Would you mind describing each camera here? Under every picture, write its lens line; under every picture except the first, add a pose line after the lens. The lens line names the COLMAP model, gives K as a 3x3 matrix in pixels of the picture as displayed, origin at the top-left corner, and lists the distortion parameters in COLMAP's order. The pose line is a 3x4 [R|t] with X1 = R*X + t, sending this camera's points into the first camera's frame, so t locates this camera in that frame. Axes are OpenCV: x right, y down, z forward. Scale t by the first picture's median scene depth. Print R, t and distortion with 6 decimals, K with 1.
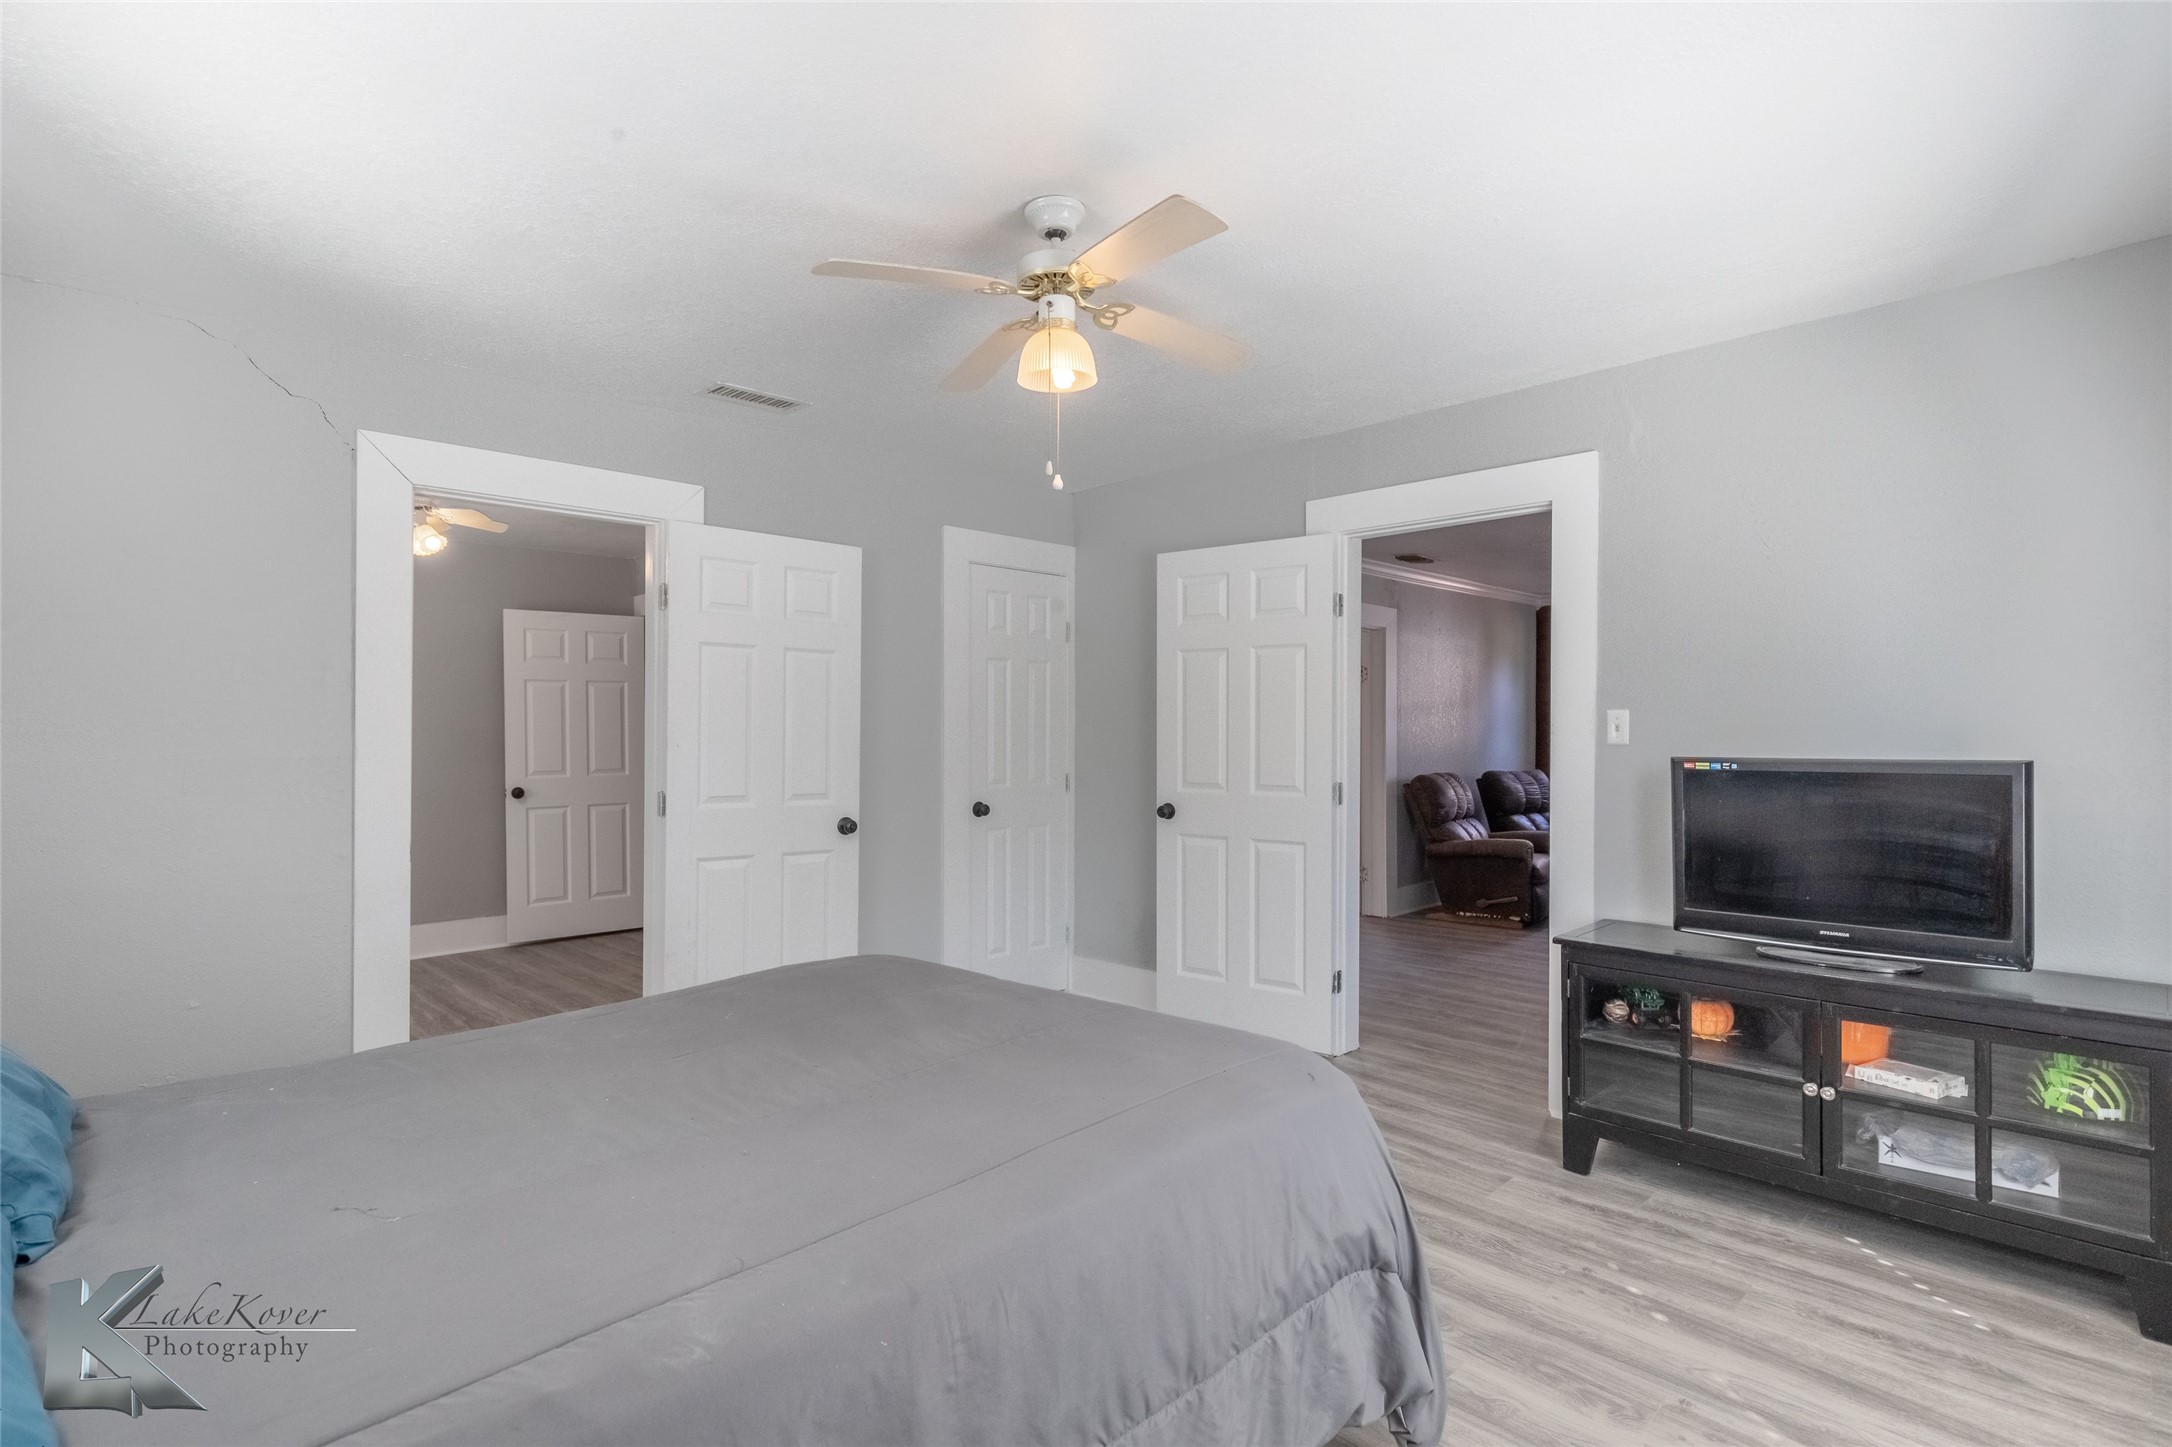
lens RADIAL K [[1055.8, 0, 1076.8], [0, 1055.8, 734.9], [0, 0, 1]] dist [0.000059, -0.000124]
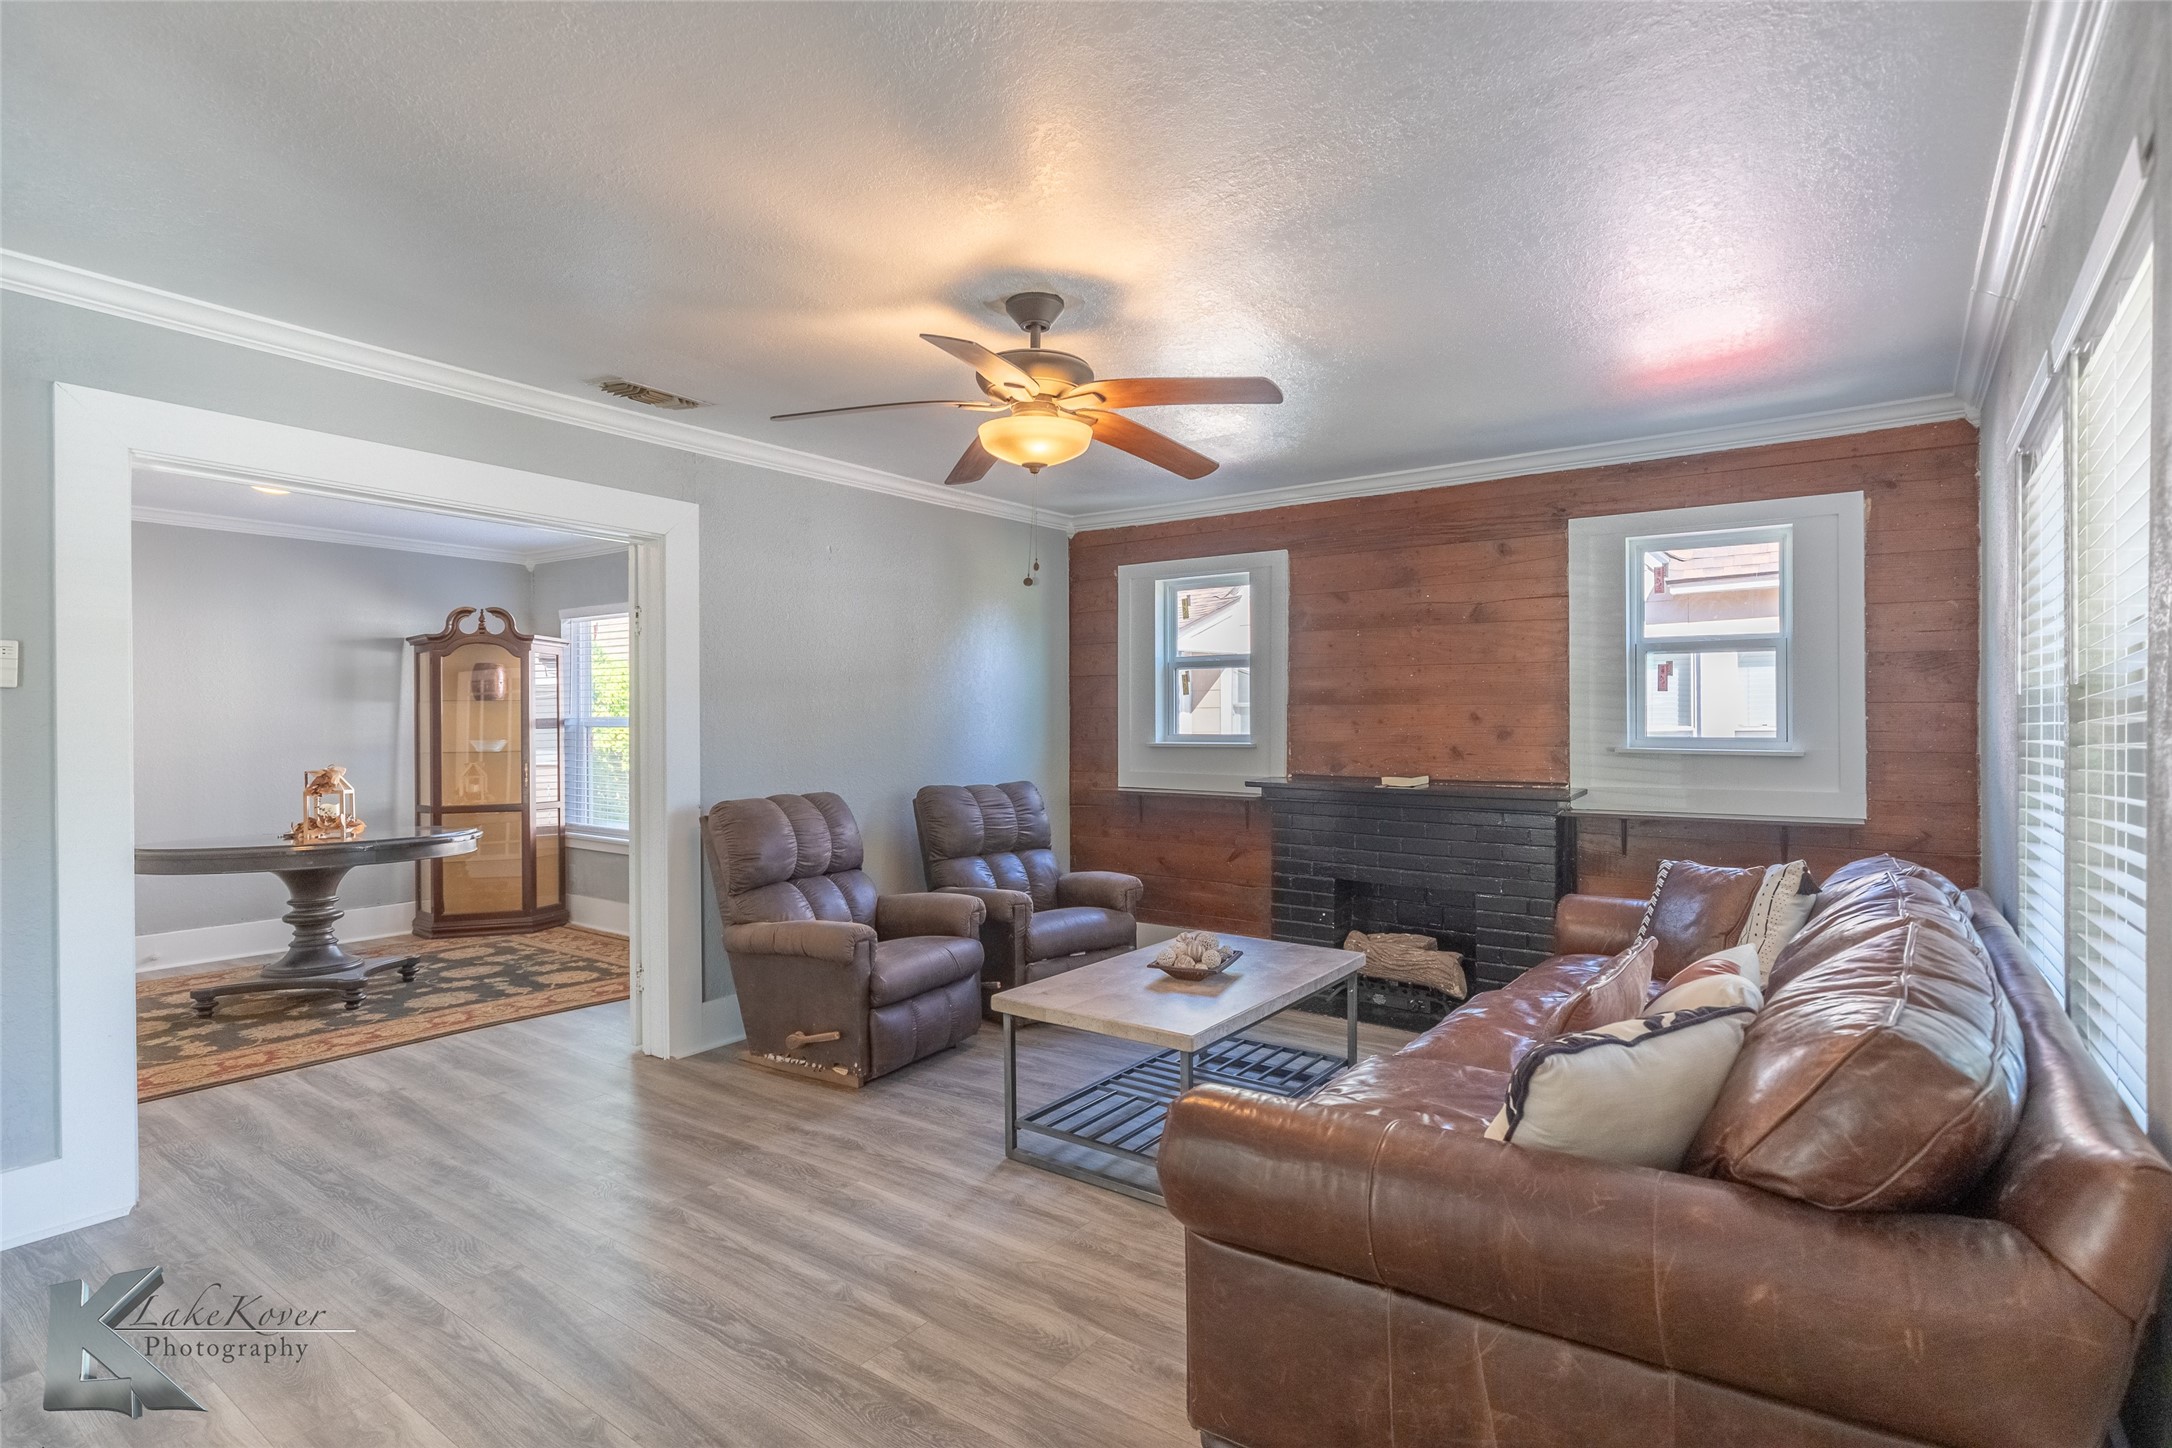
lens RADIAL K [[1067.1, 0, 1125.4], [0, 1067.1, 724.3], [0, 0, 1]] dist [0.000320, 0.000208]
pose [[0.983786, -0.005803, 0.179253, 0.669438], [0.005385, 0.999982, 0.002816, -0.003988], [-0.179267, -0.001805, 0.983799, 0.642538]]
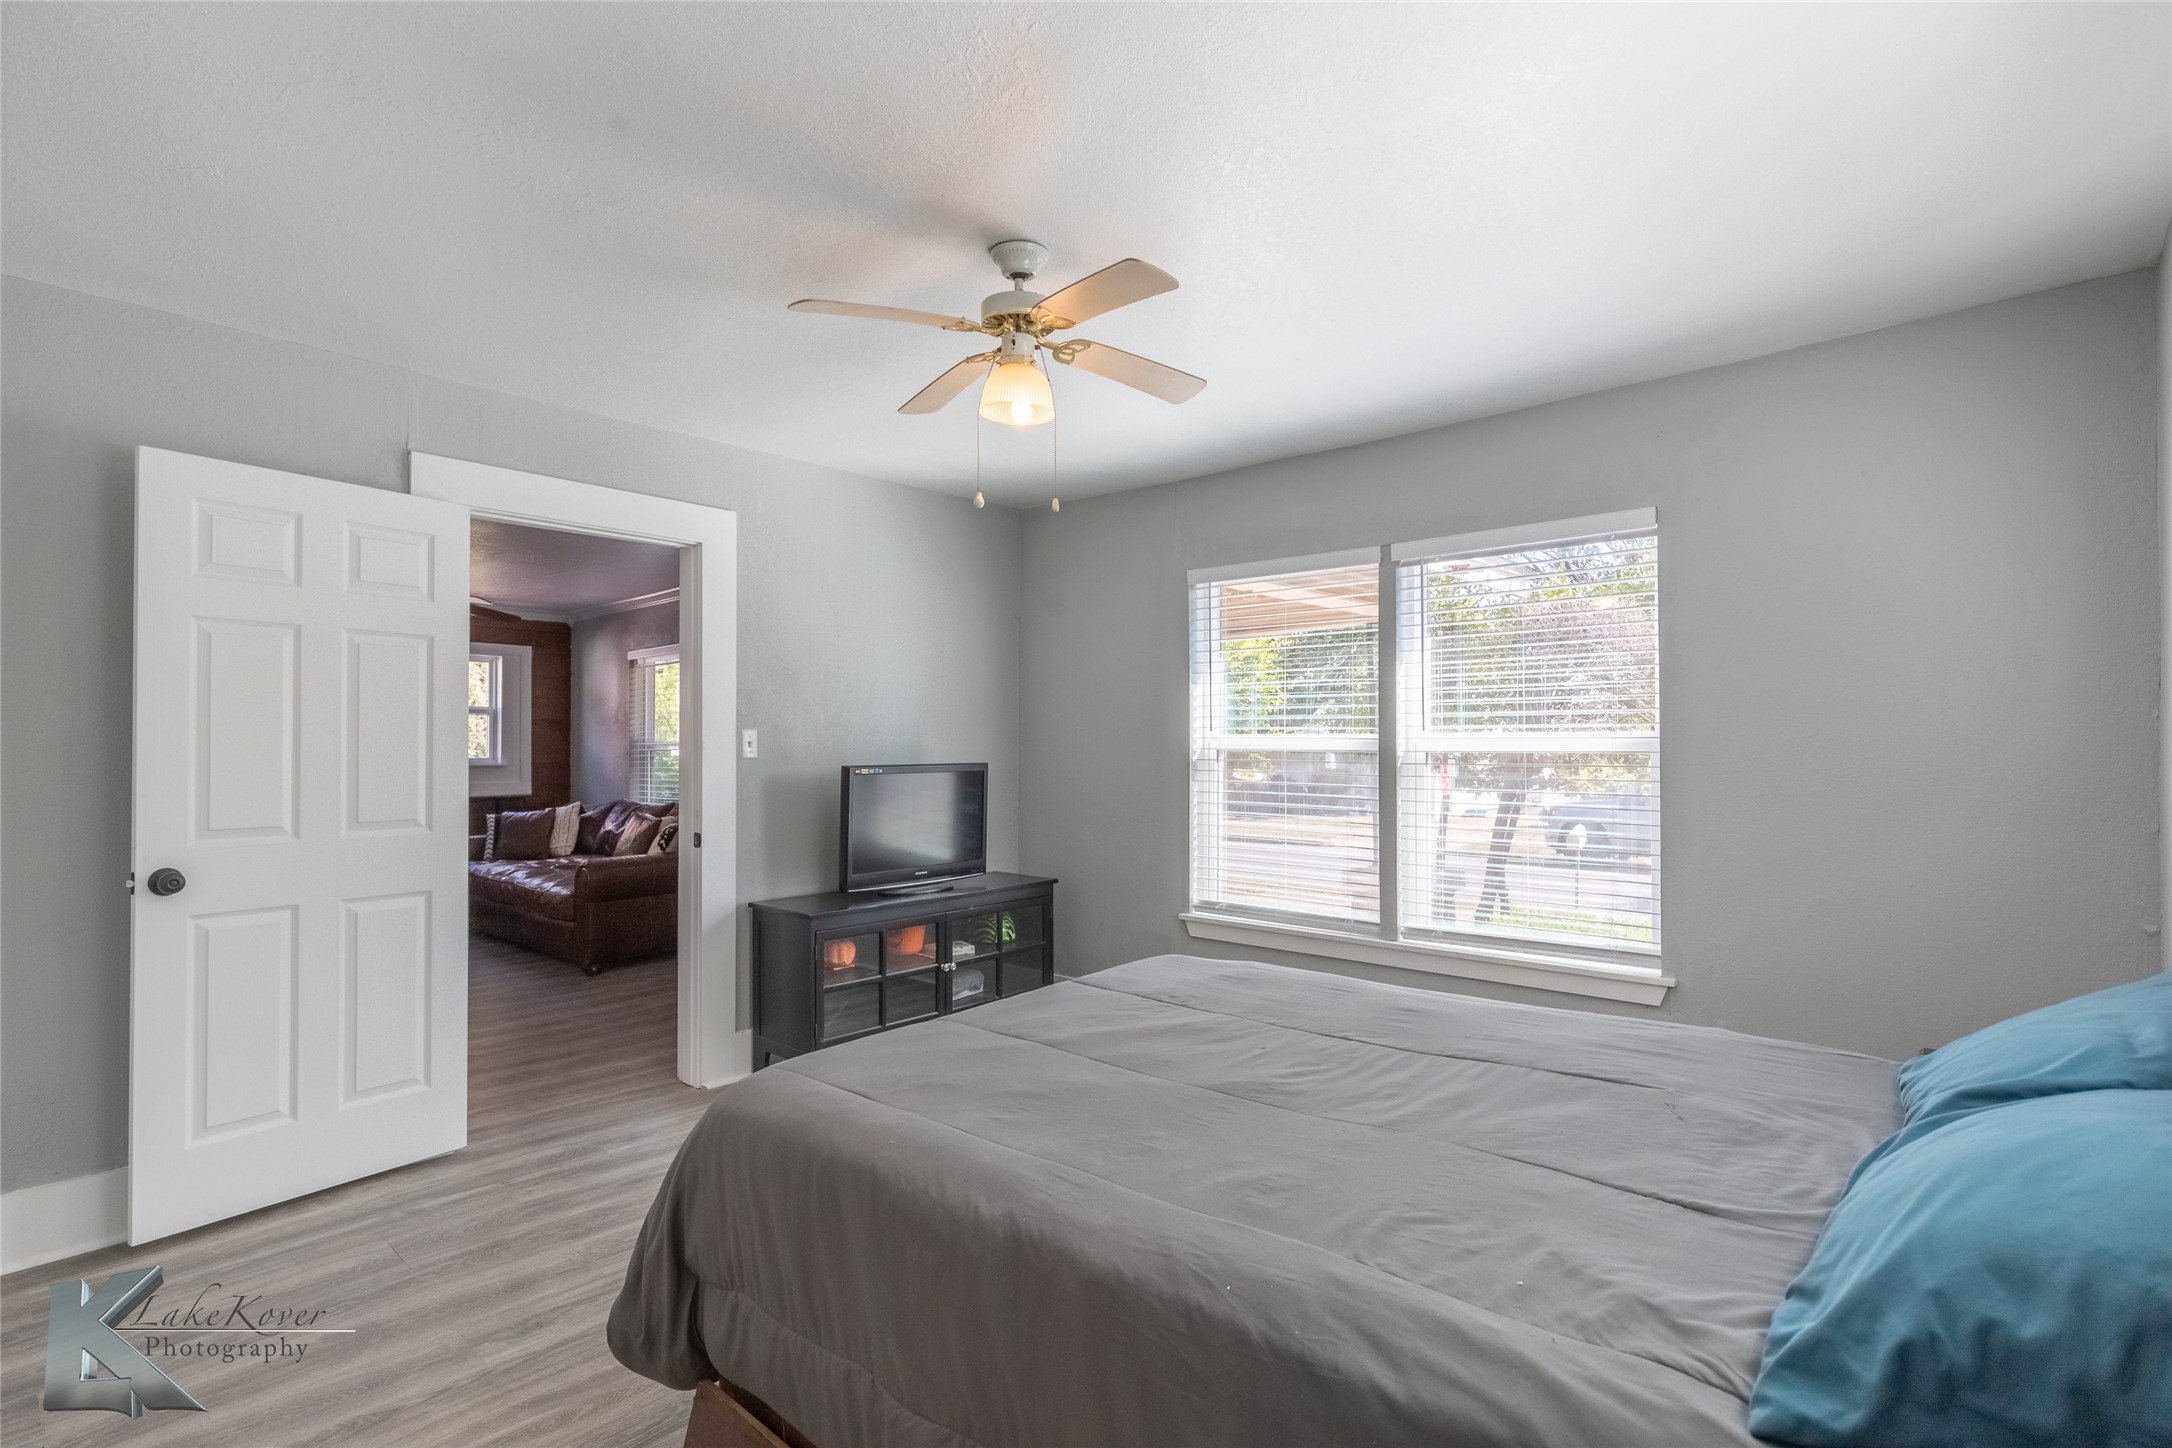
lens RADIAL K [[1055.8, 0, 1076.8], [0, 1055.8, 735.4], [0, 0, 1]] dist [0.000059, -0.000124]
pose [[-0.056810, 0.010346, 0.998331, -0.536323], [0.004961, 0.999937, -0.010081, -0.001812], [-0.998373, 0.004380, -0.056857, 0.514994]]
